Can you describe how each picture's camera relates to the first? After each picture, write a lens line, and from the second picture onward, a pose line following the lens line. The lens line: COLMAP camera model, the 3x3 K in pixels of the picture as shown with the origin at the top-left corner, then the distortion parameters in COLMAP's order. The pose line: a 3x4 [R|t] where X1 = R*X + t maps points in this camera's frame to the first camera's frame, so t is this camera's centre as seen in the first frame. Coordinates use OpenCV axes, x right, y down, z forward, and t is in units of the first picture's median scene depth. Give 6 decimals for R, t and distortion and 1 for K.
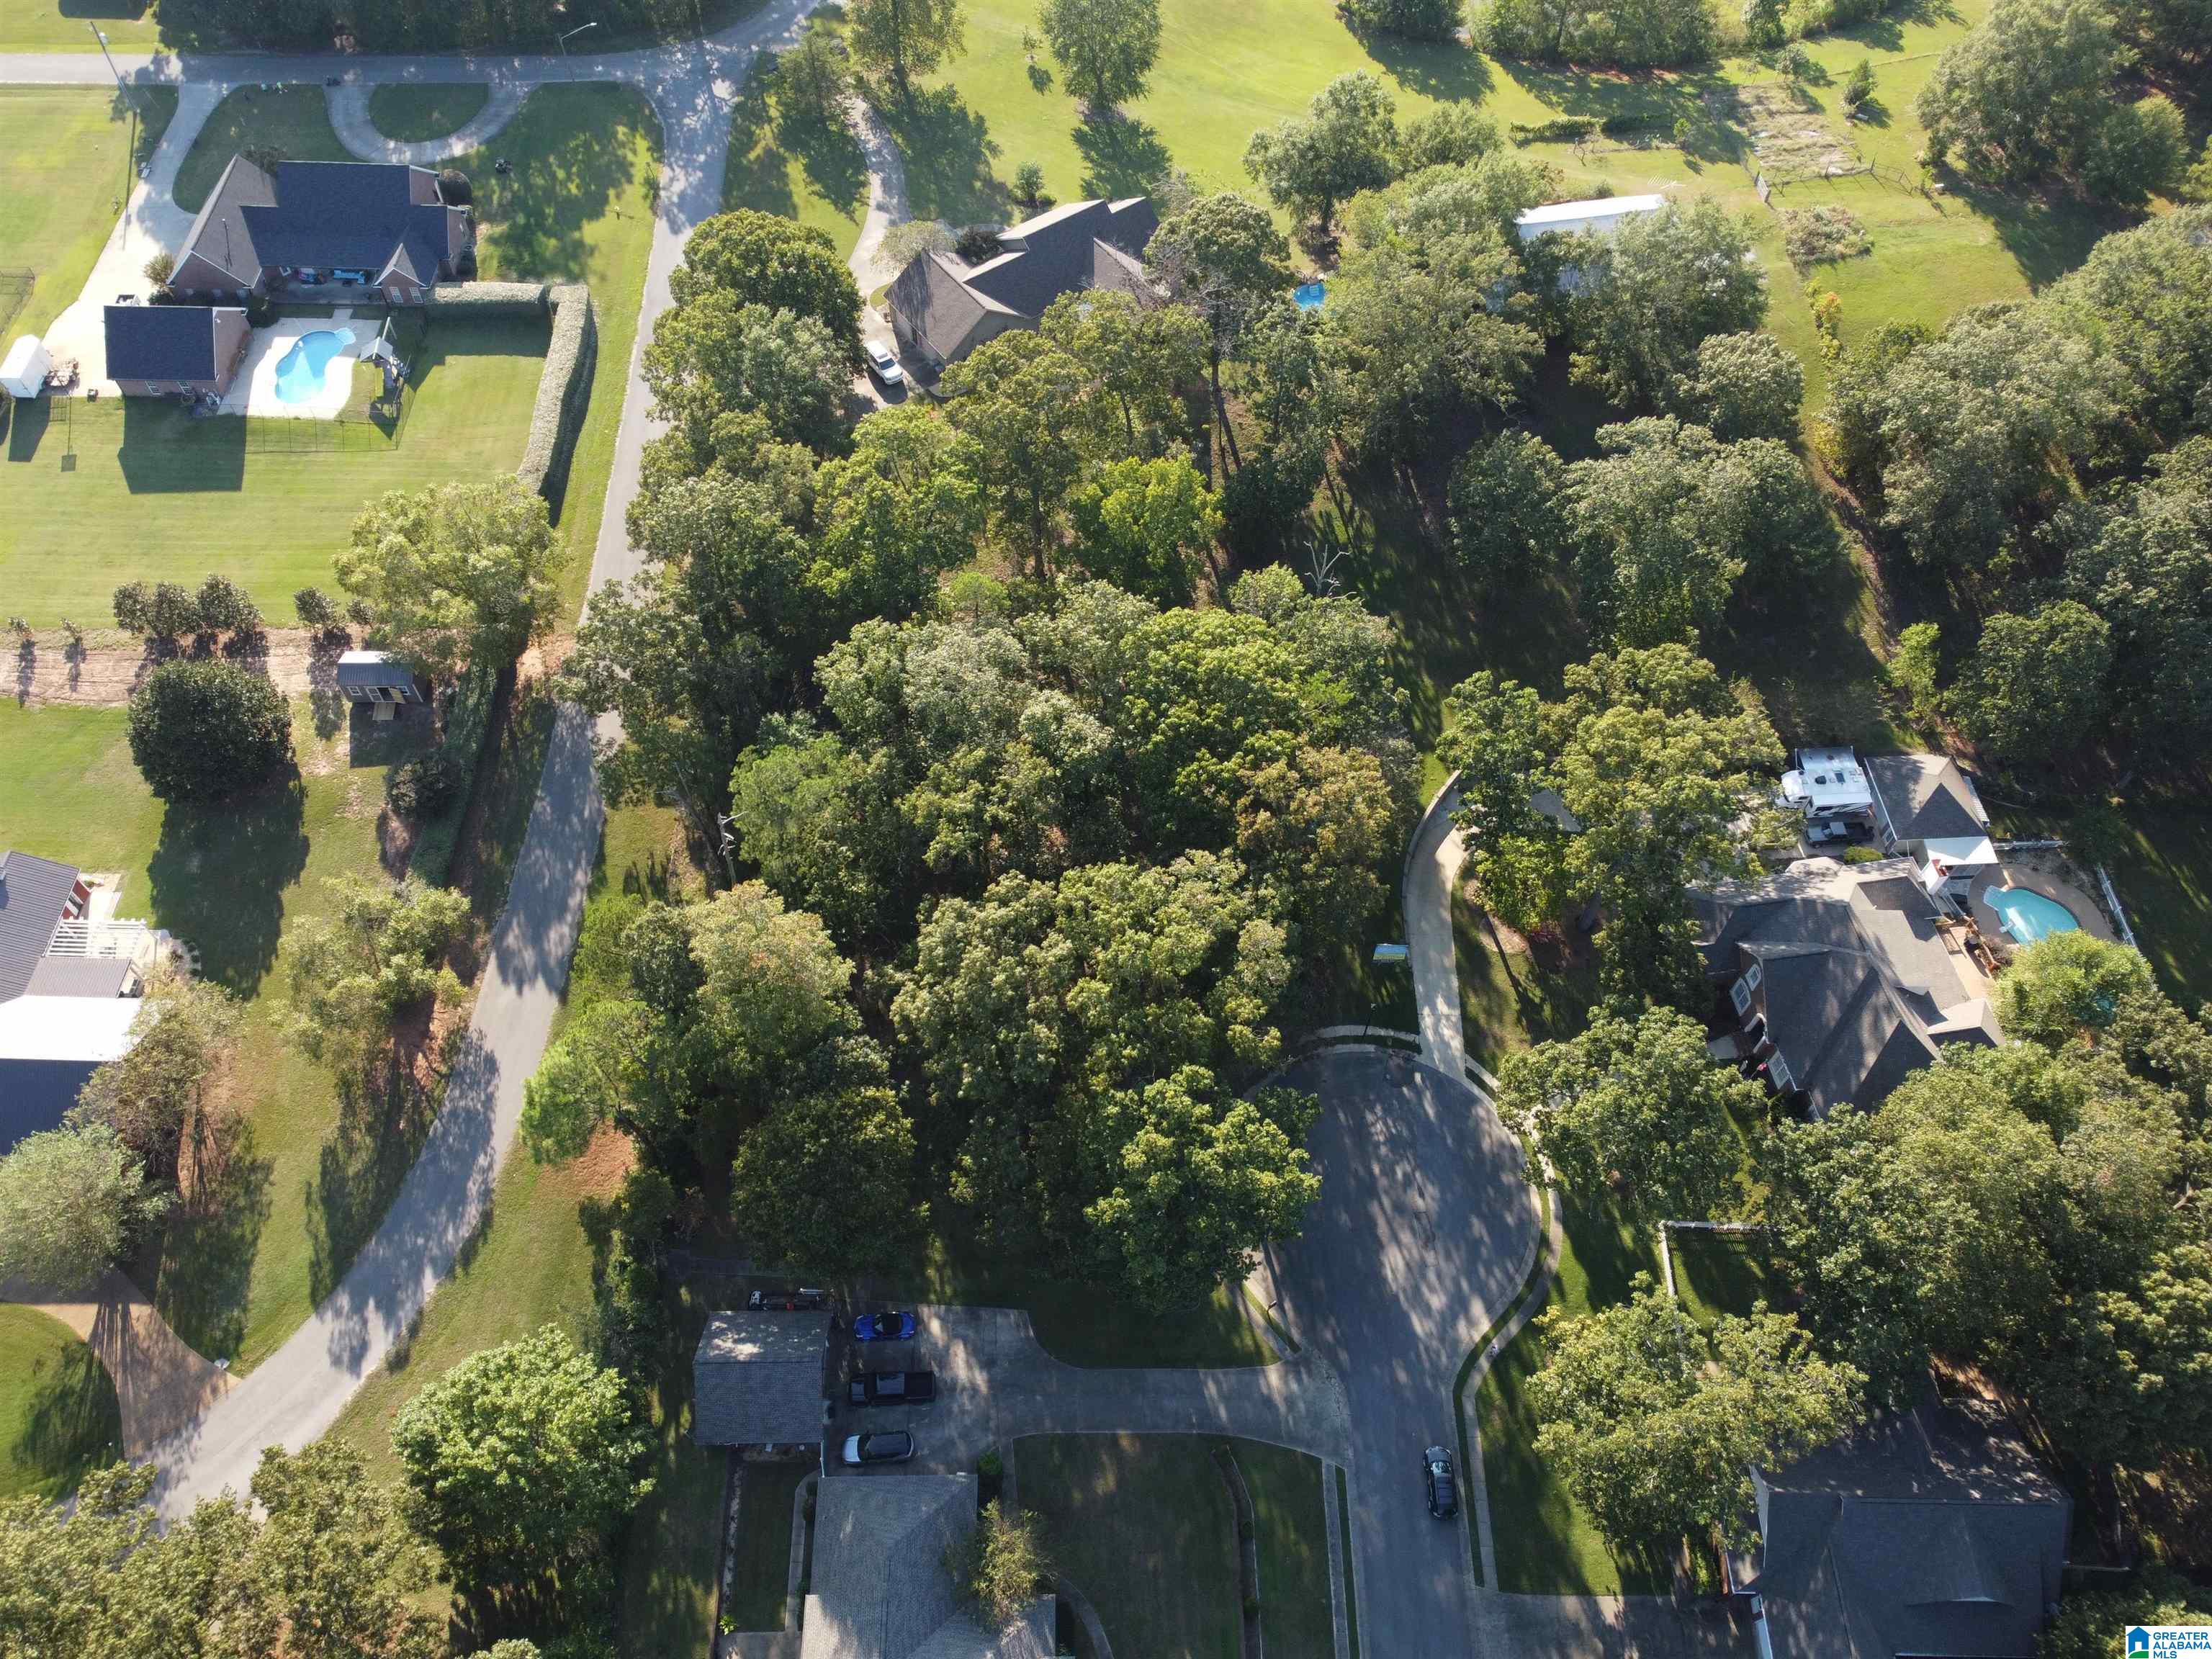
lens RADIAL K [[1663.5, 0, 1117.7], [0, 1663.5, 822.1], [0, 0, 1]] dist [0.001857, -0.008408]
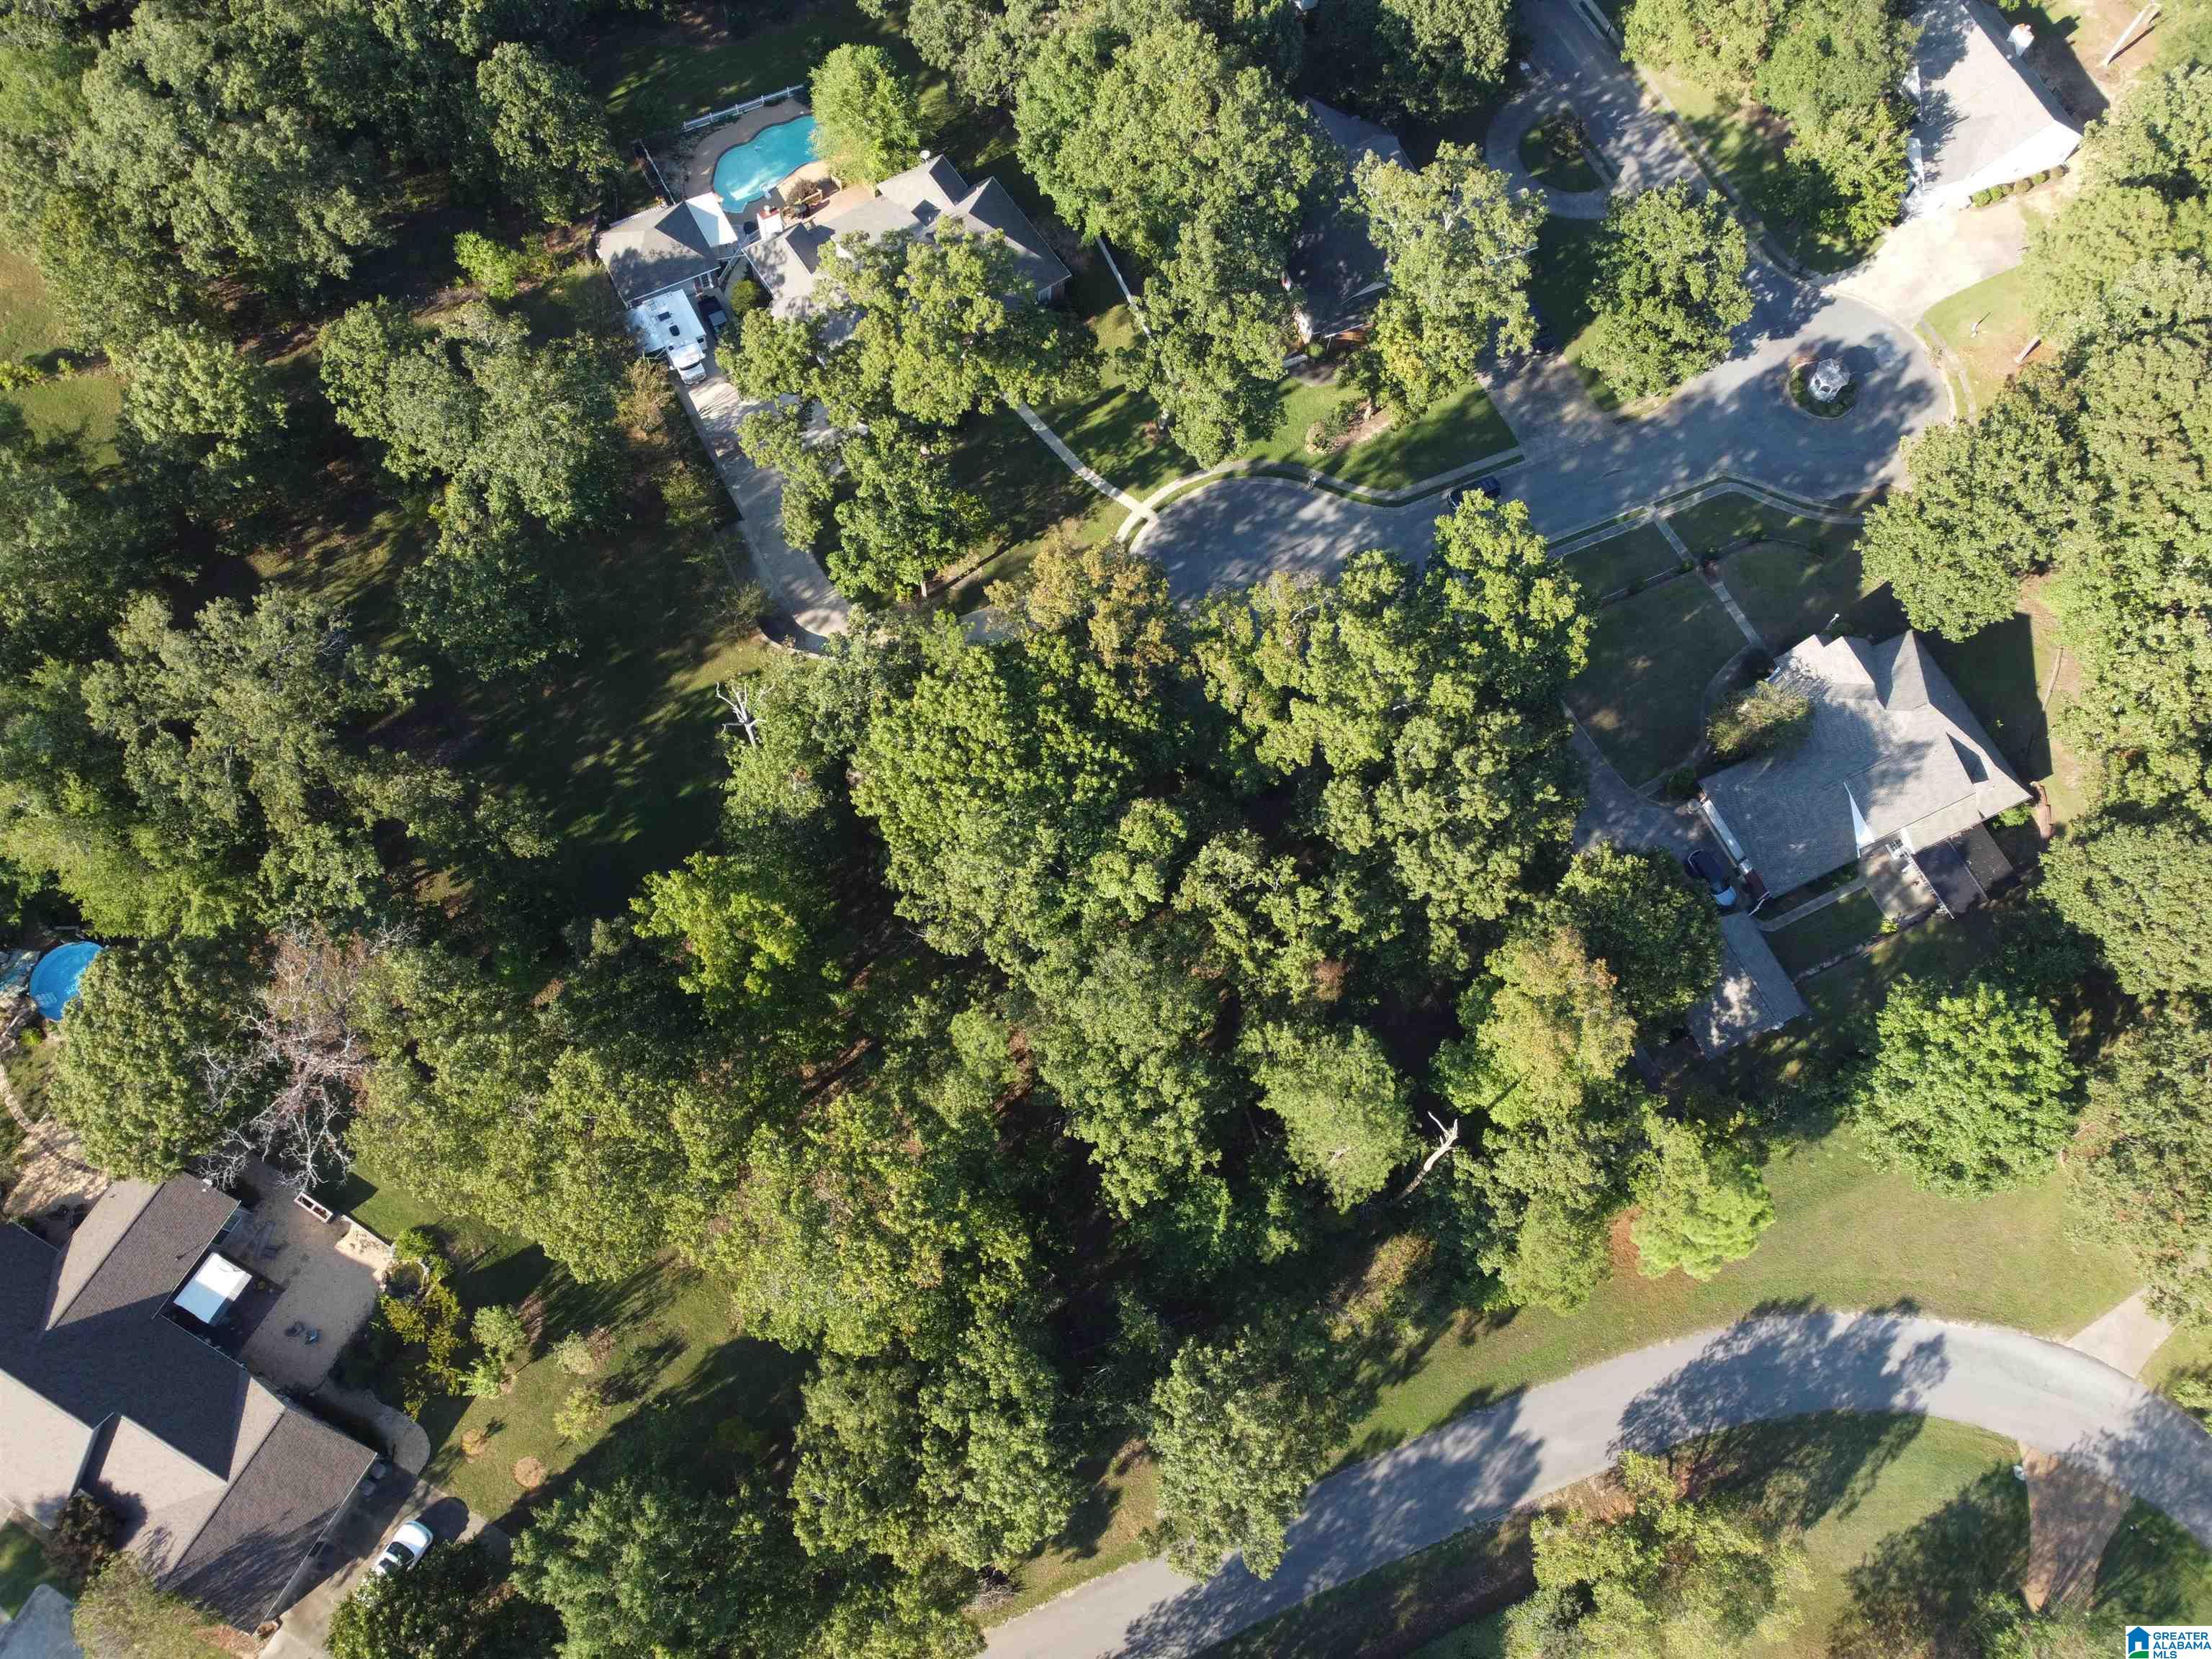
lens RADIAL K [[1663.5, 0, 1122.7], [0, 1663.5, 831.5], [0, 0, 1]] dist [0.001857, -0.008408]
pose [[-0.409320, -0.863588, 0.294404, -0.240410], [0.723167, -0.110332, 0.681803, -0.574334], [-0.556315, 0.491979, 0.669679, 0.377705]]
